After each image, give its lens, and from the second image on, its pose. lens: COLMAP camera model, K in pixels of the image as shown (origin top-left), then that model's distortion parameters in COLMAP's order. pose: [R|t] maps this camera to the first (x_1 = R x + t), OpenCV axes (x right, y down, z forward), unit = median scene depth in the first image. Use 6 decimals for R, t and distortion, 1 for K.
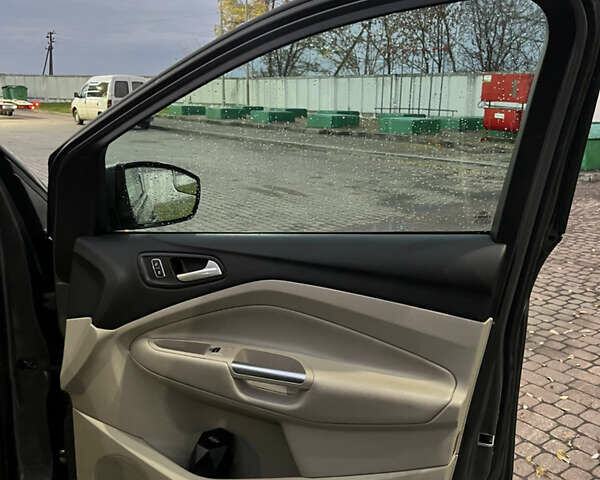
lens RADIAL K [[559.7, 0, 300.0], [0, 559.7, 240.0], [0, 0, 1]] dist [0.006112, -0.002437]
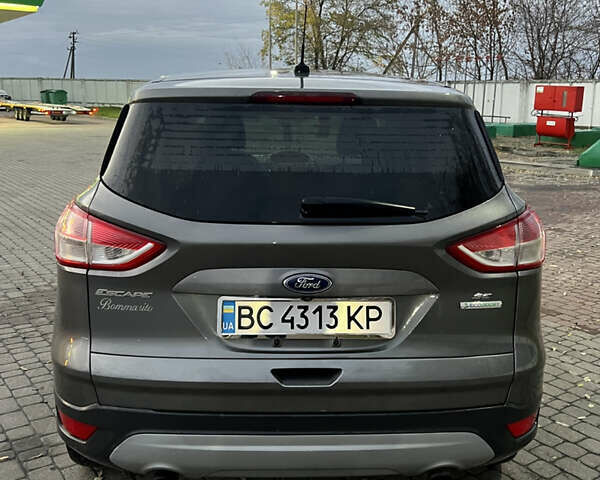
lens RADIAL K [[642.4, 0, 300.0], [0, 642.4, 240.0], [0, 0, 1]] dist [0.002321, 0.012059]
pose [[0.999356, 0.008566, -0.034837, -0.055561], [-0.009687, 0.999436, -0.032150, 0.032469], [0.034542, 0.032467, 0.998876, -0.165909]]
